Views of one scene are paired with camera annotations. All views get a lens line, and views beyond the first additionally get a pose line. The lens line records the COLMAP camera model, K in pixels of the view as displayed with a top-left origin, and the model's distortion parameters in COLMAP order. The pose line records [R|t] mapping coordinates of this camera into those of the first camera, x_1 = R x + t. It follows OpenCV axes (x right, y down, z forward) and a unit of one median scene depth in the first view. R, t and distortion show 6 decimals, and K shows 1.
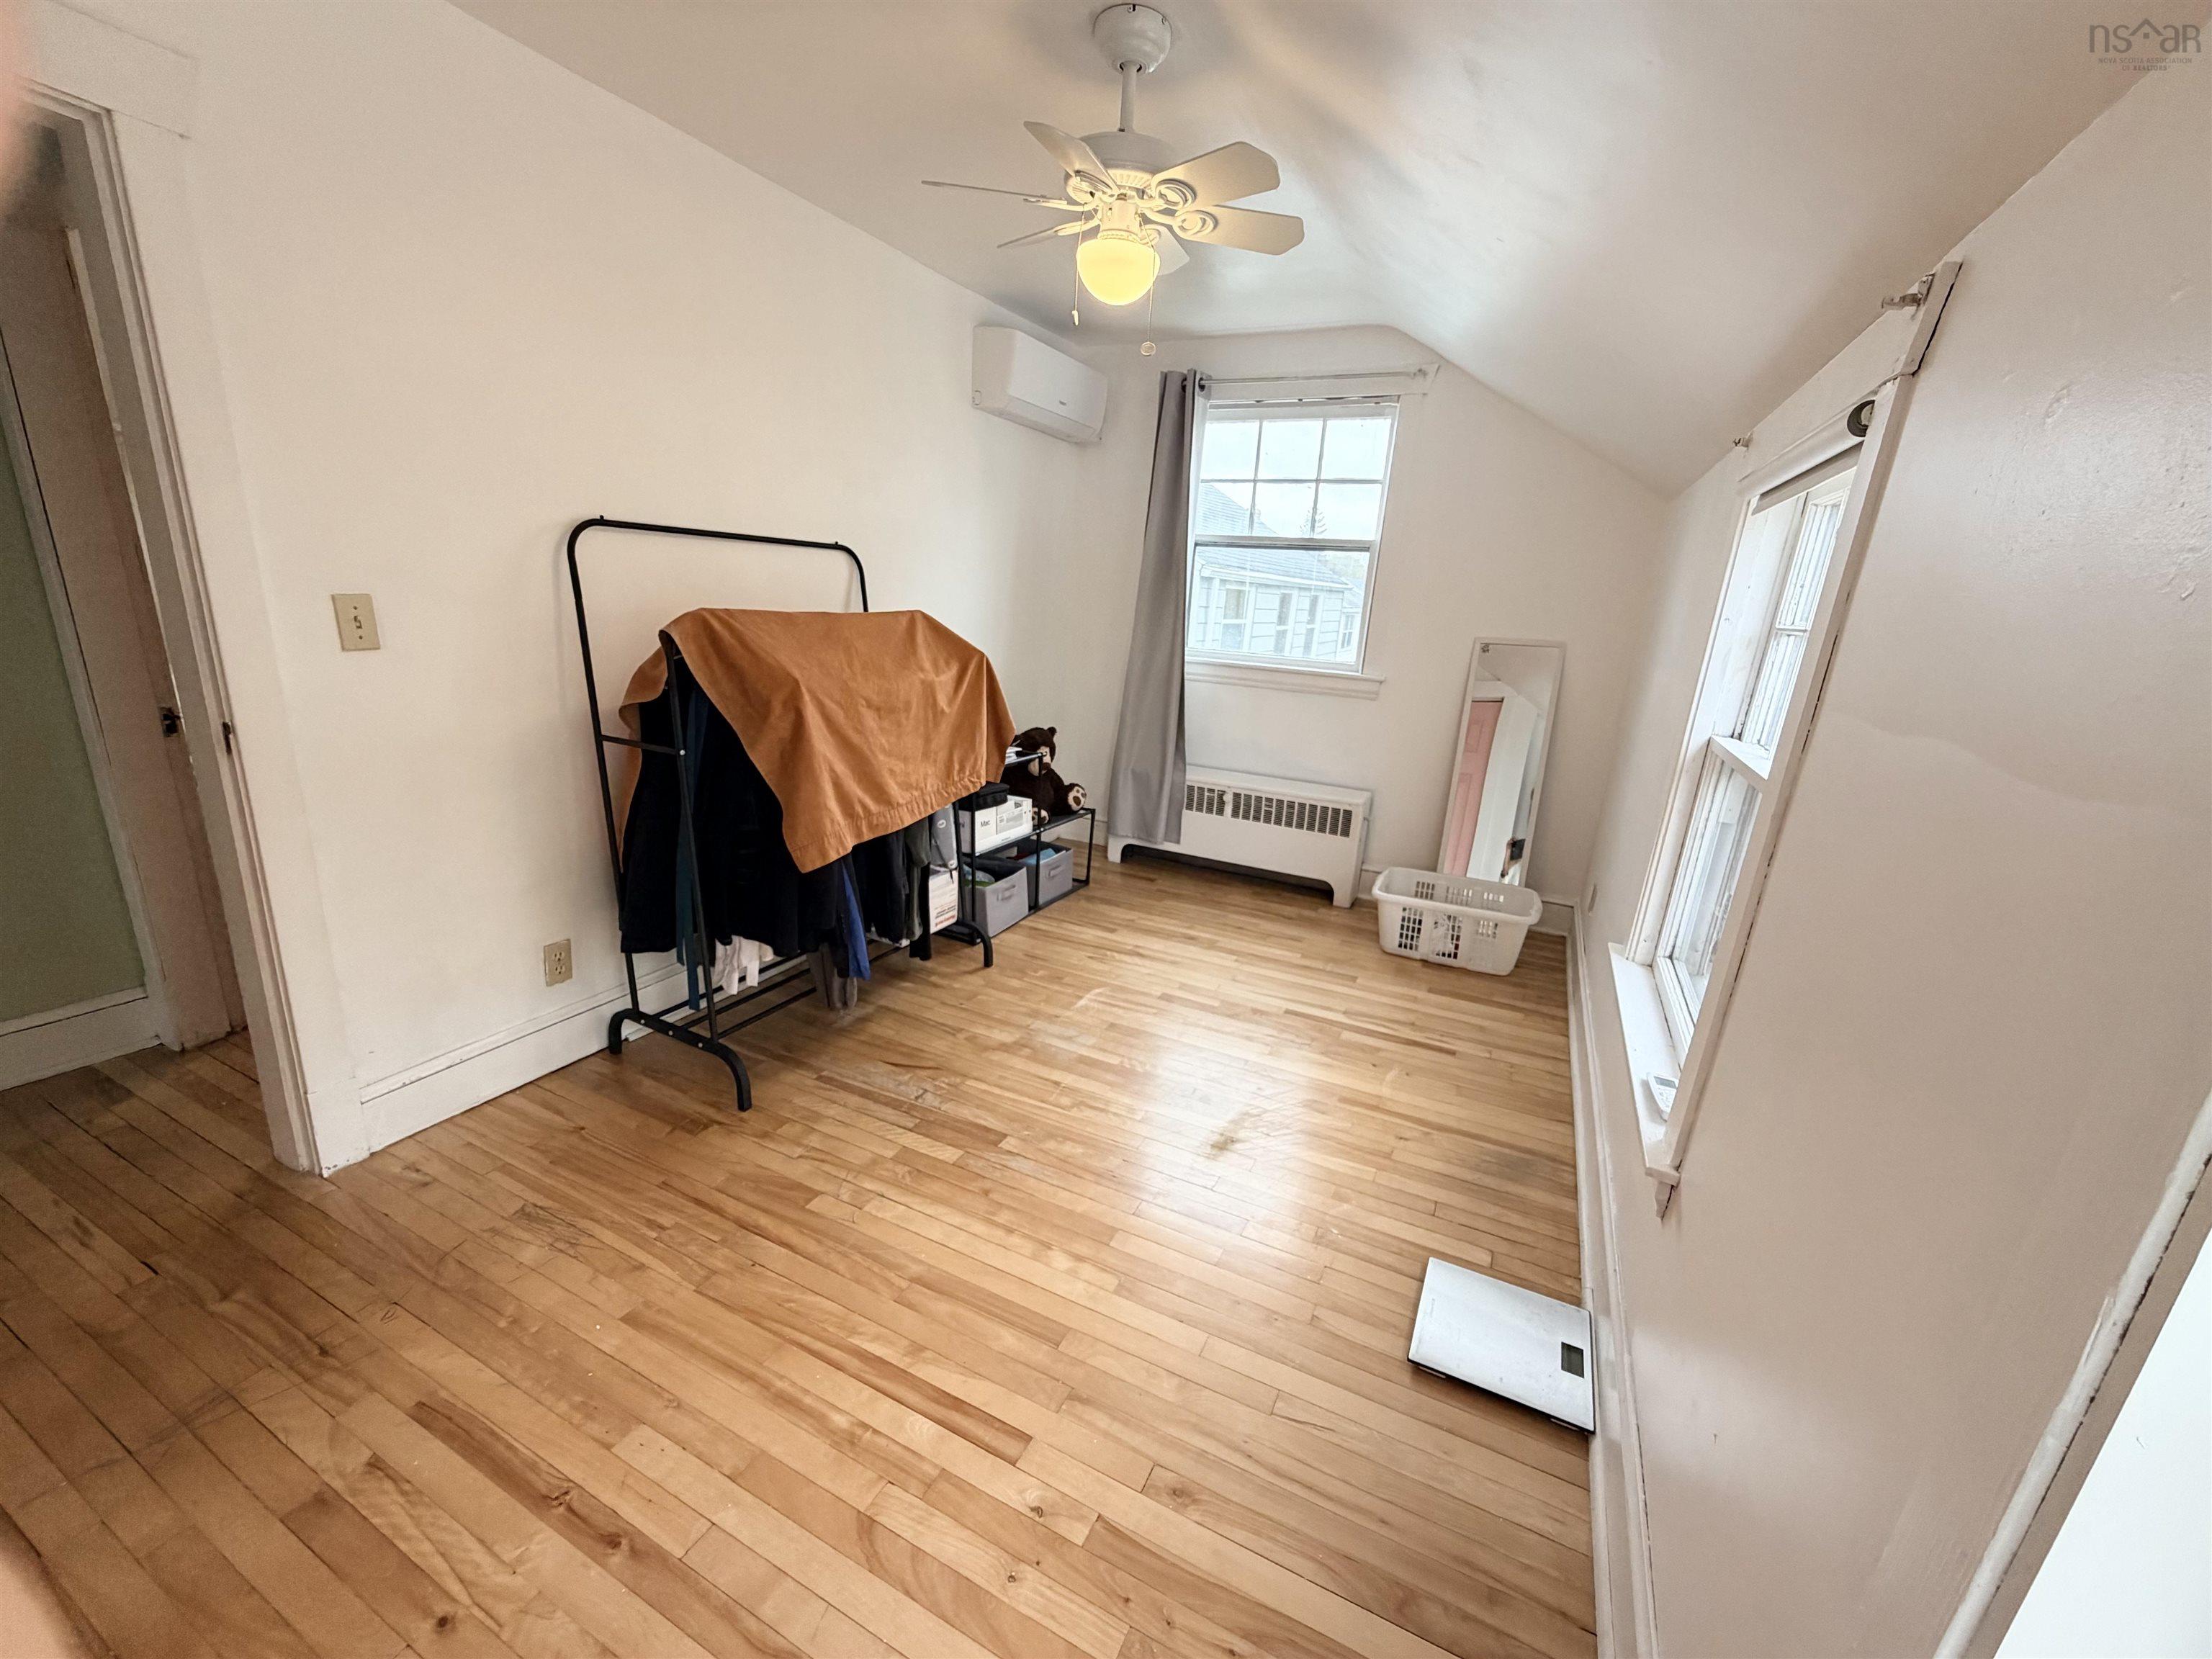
lens RADIAL K [[884.3, 0, 1094.9], [0, 884.3, 836.9], [0, 0, 1]] dist [0.000753, 0.000092]
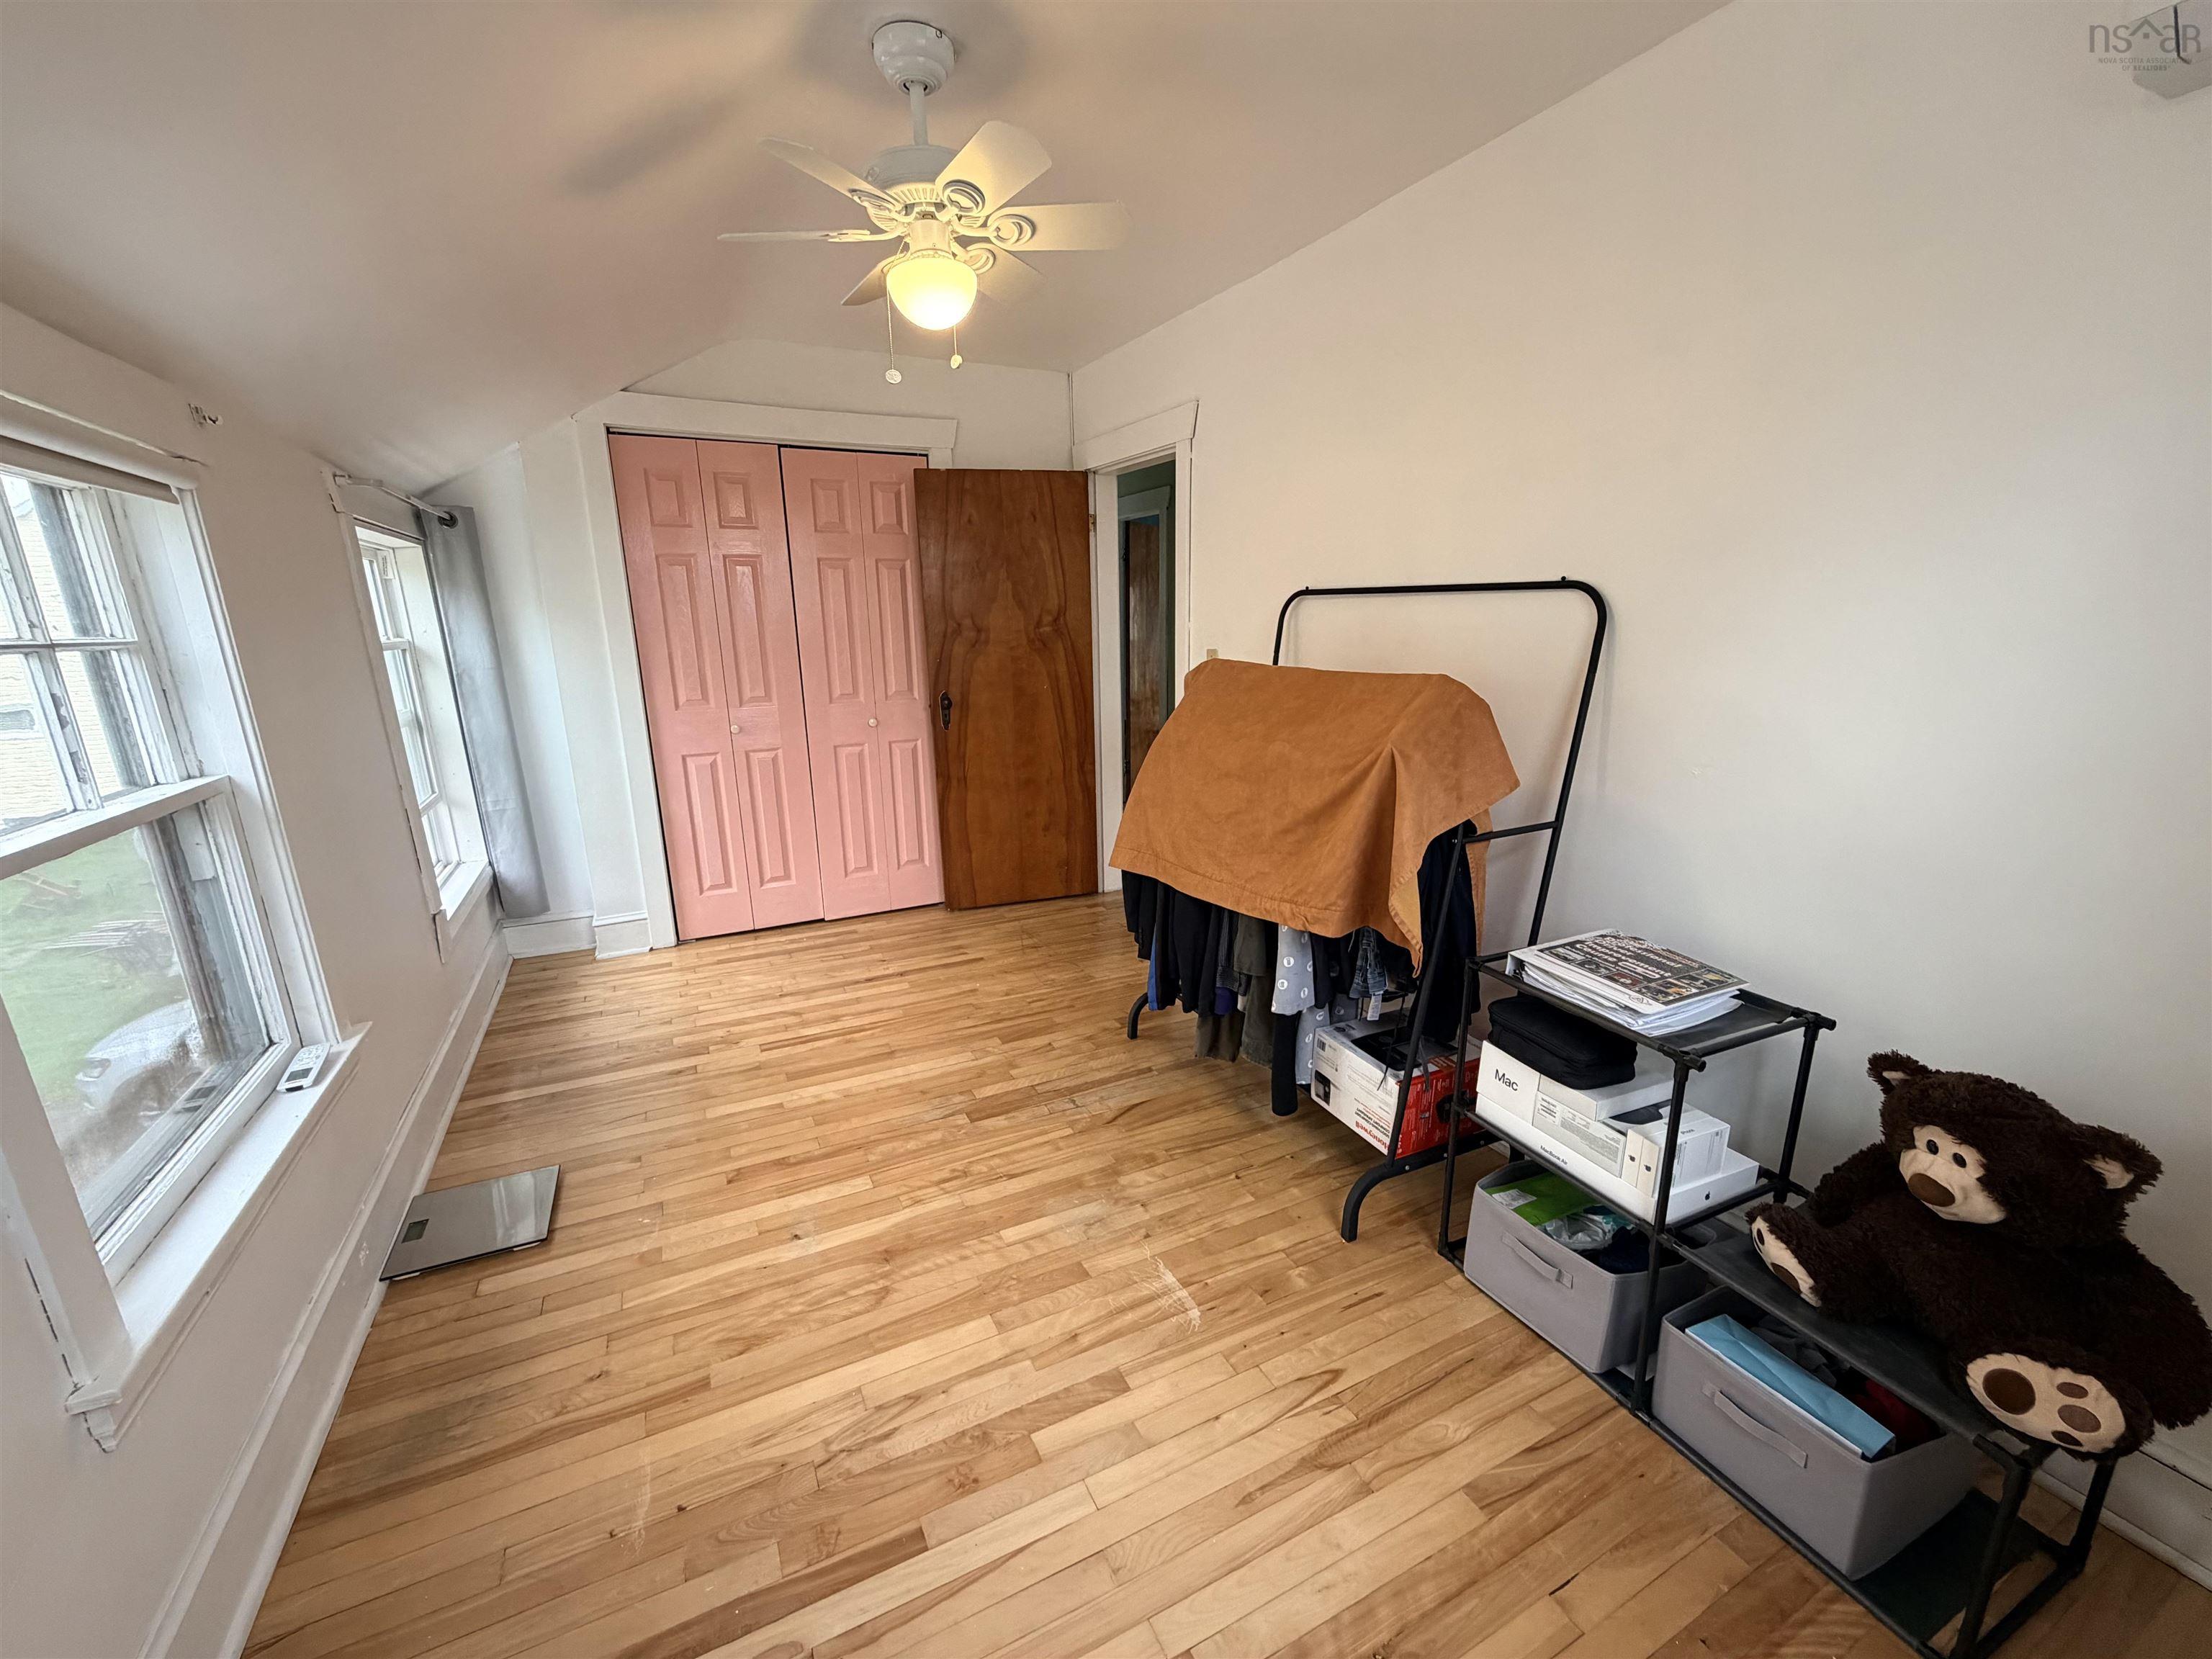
lens RADIAL K [[884.3, 0, 1094.9], [0, 884.3, 836.9], [0, 0, 1]] dist [0.000753, 0.000092]
pose [[-0.602808, 0.141541, -0.785232, 0.547900], [-0.245418, 0.903538, 0.351268, -0.357224], [0.759205, 0.404457, -0.509923, 1.349085]]
